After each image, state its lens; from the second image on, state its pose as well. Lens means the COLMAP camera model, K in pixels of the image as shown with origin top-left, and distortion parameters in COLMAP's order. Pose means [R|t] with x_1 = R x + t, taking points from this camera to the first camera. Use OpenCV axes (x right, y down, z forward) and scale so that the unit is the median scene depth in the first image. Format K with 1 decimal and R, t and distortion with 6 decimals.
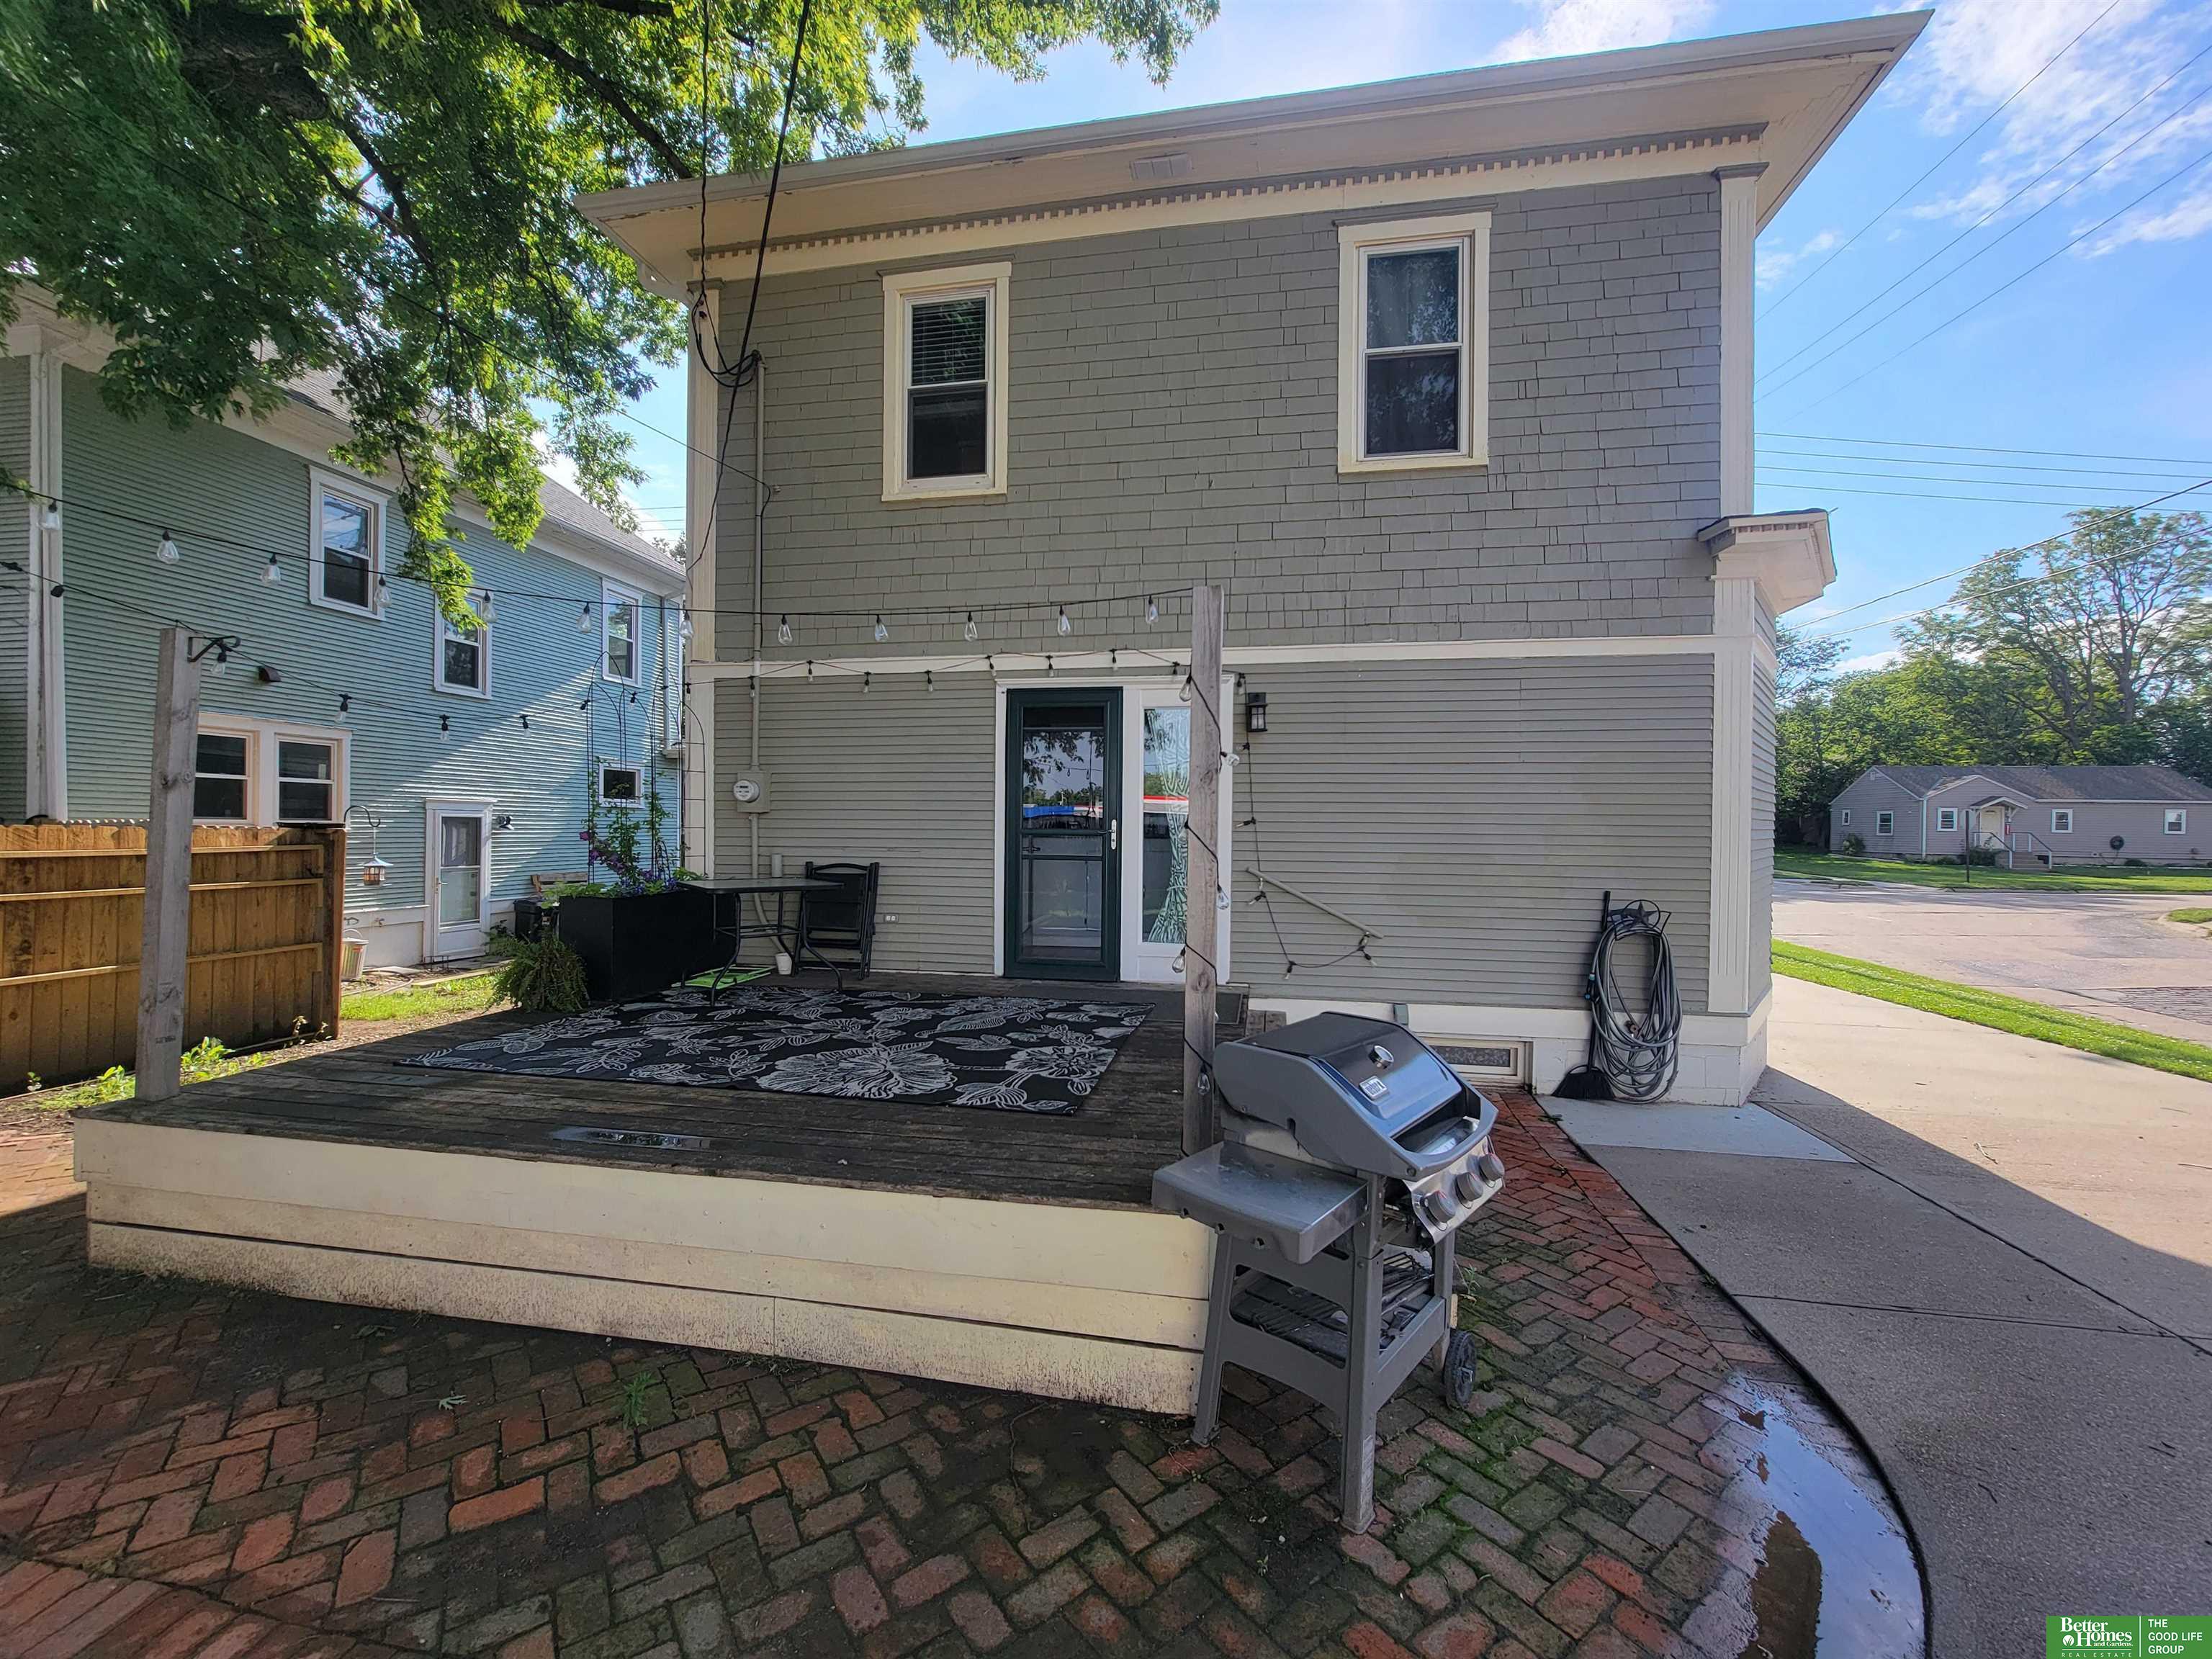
lens RADIAL K [[894.7, 0, 1106.0], [0, 894.7, 829.5], [0, 0, 1]] dist [-0.002464, -0.000144]
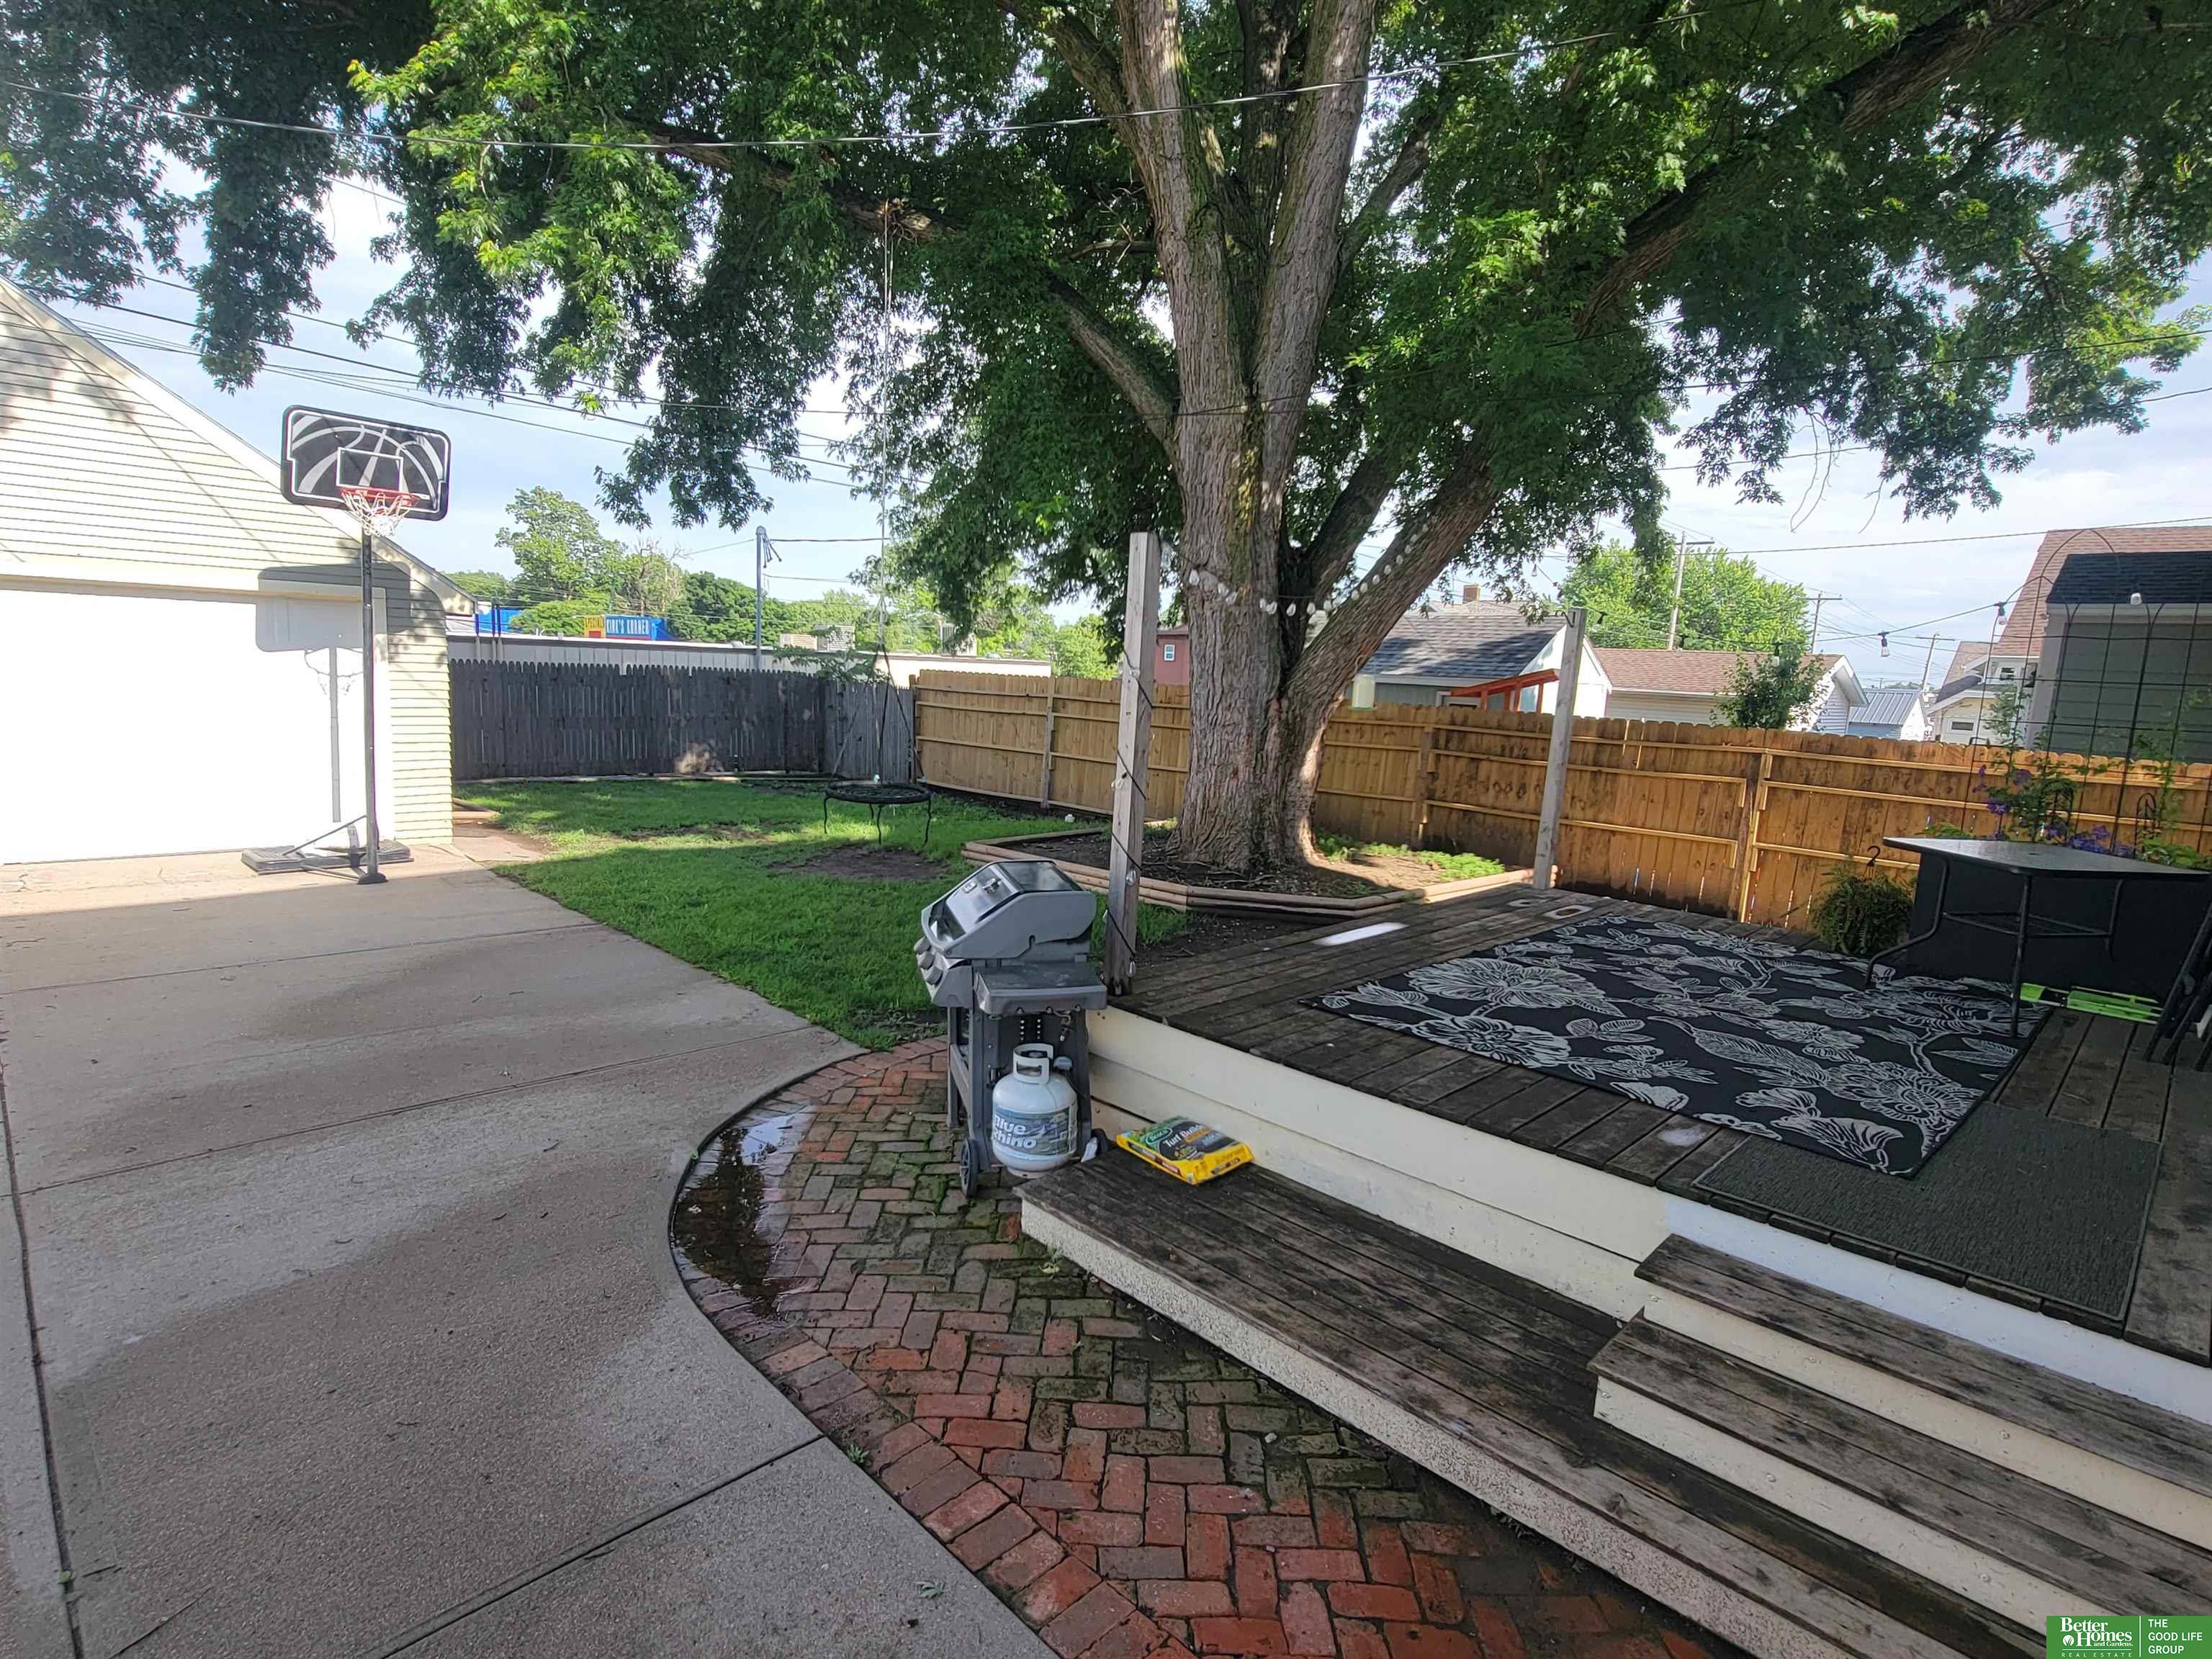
lens RADIAL K [[1143.5, 0, 1106.0], [0, 1143.5, 829.5], [0, 0, 1]] dist [-0.000864, -0.002004]
pose [[-0.565713, 0.080279, -0.820685, 0.756037], [-0.052335, 0.989748, 0.132892, -0.037602], [0.822940, 0.118130, -0.555712, 0.966078]]
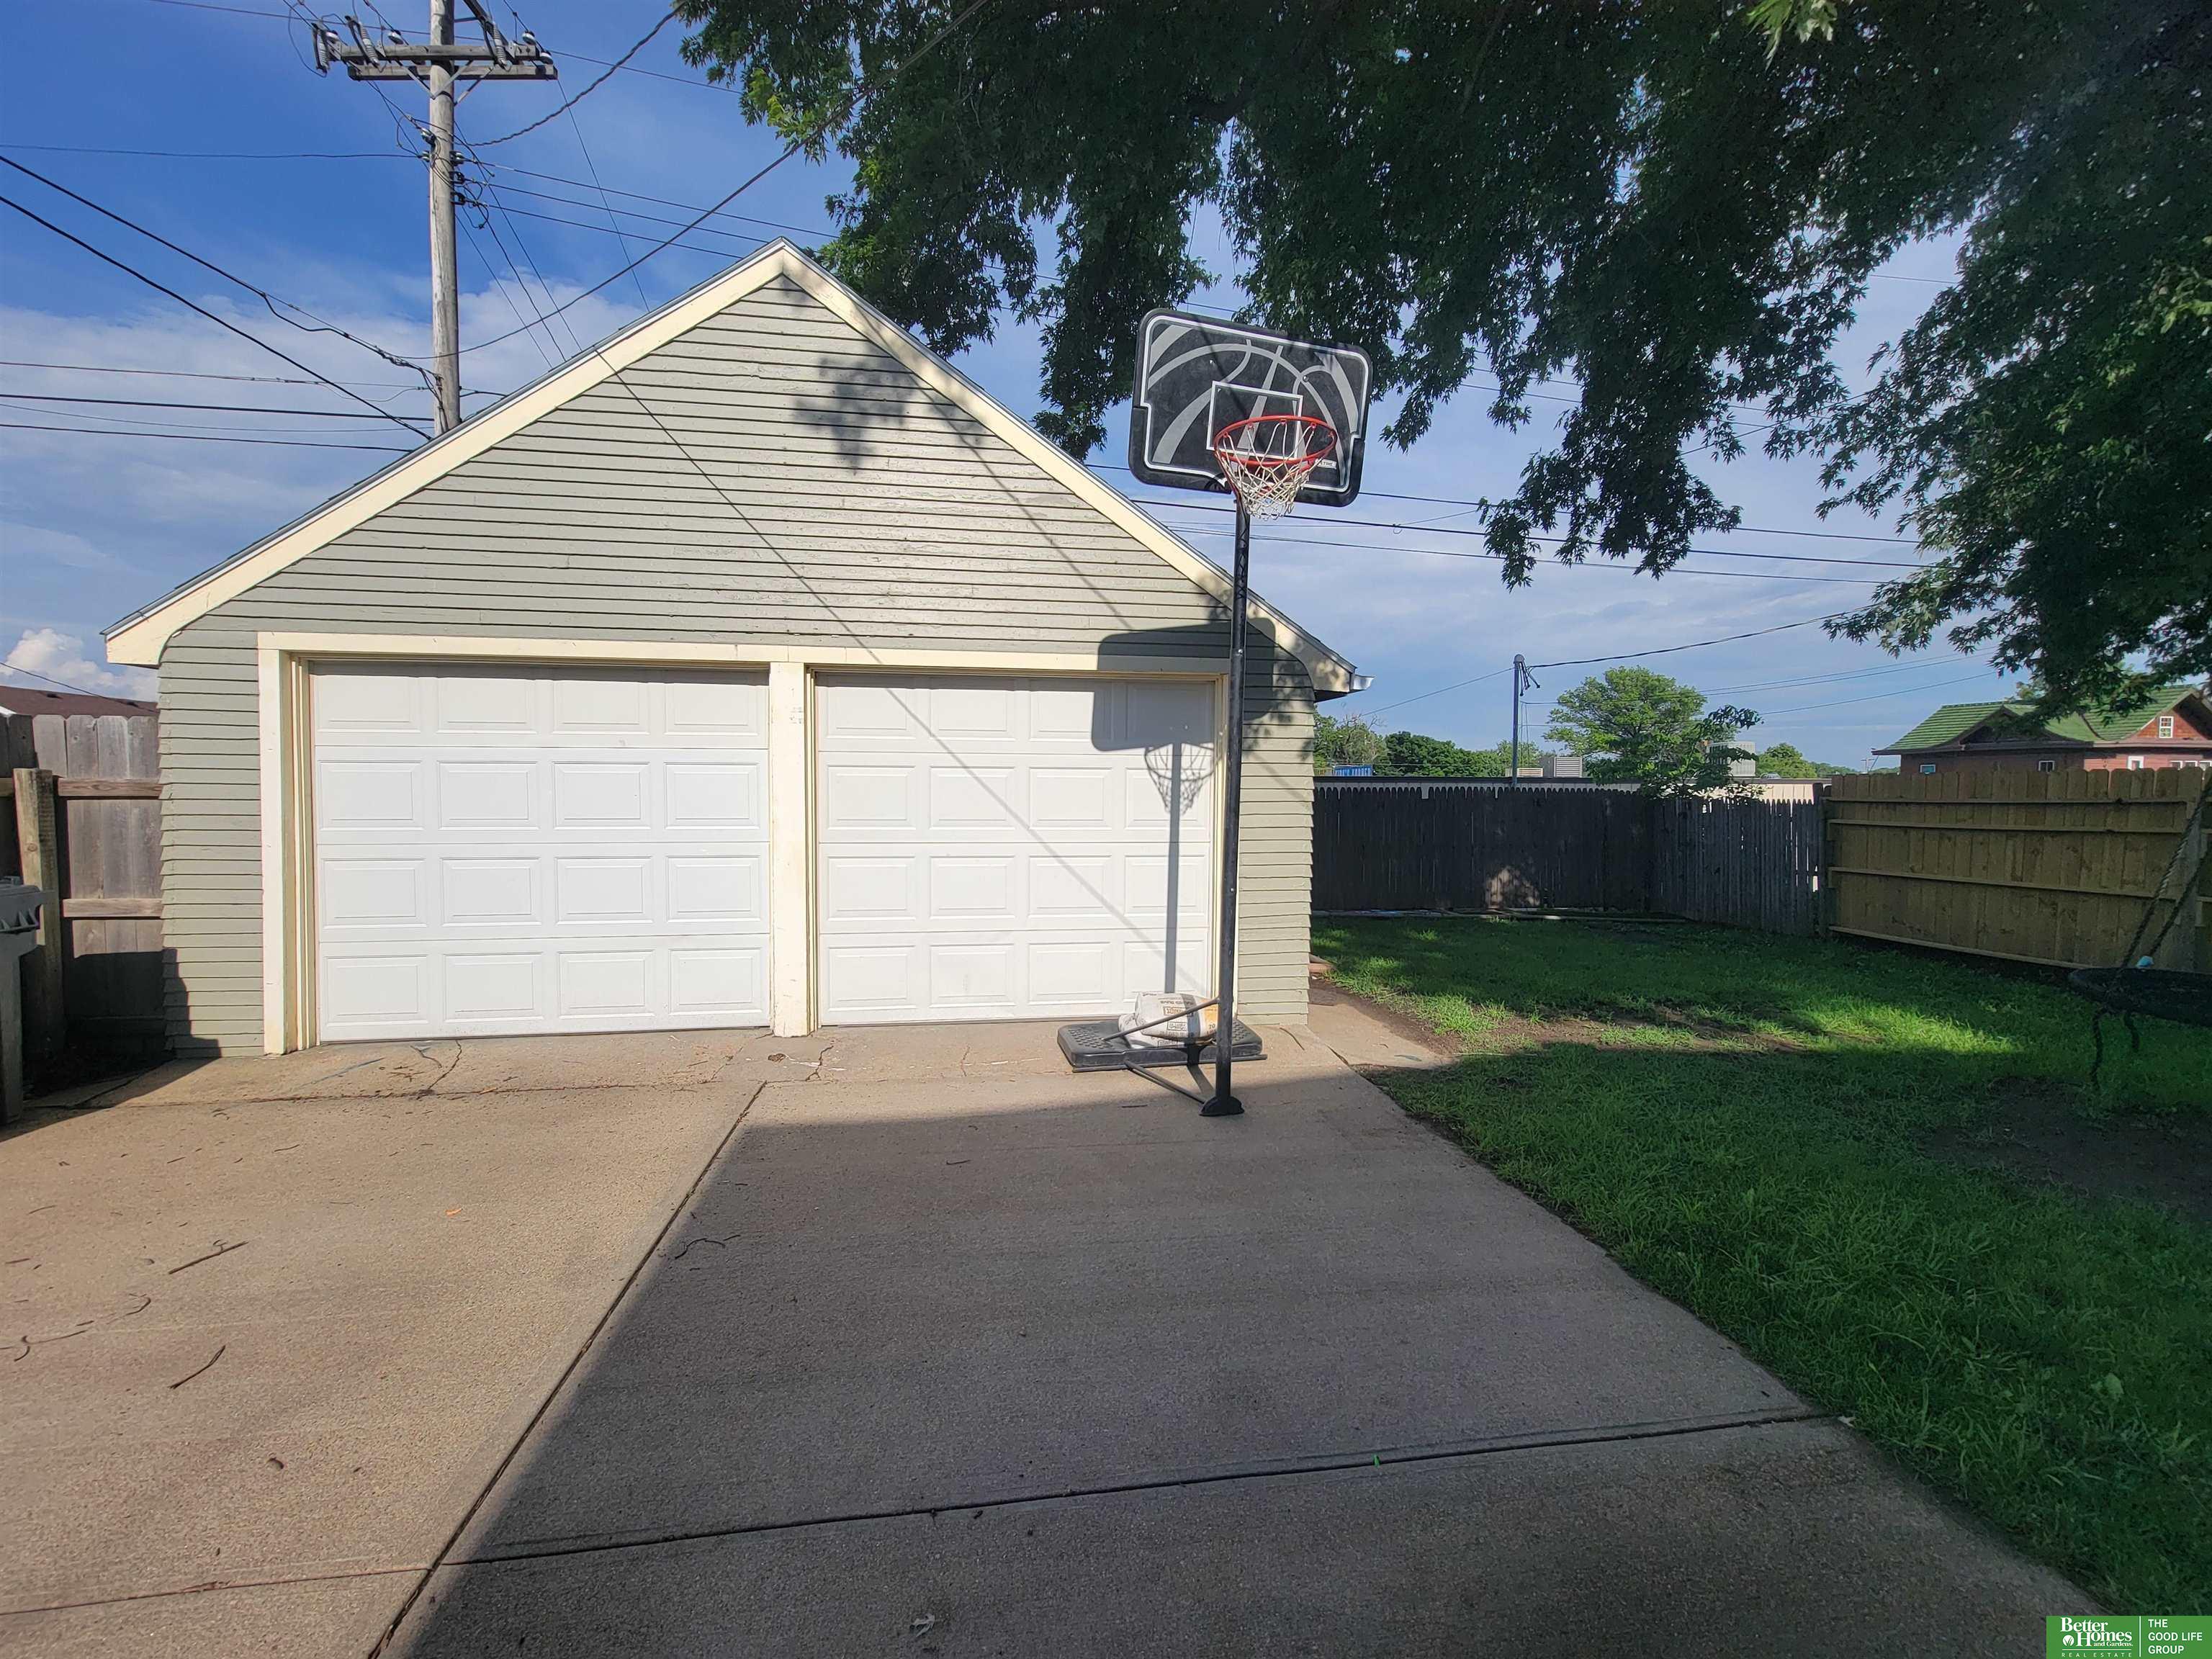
lens RADIAL K [[903.4, 0, 1101.7], [0, 903.4, 824.4], [0, 0, 1]] dist [-0.001680, -0.000023]
pose [[-0.945691, -0.003468, -0.325050, 0.370756], [-0.013533, 0.999496, 0.028709, 0.041673], [0.324786, 0.031549, -0.945261, -0.090729]]
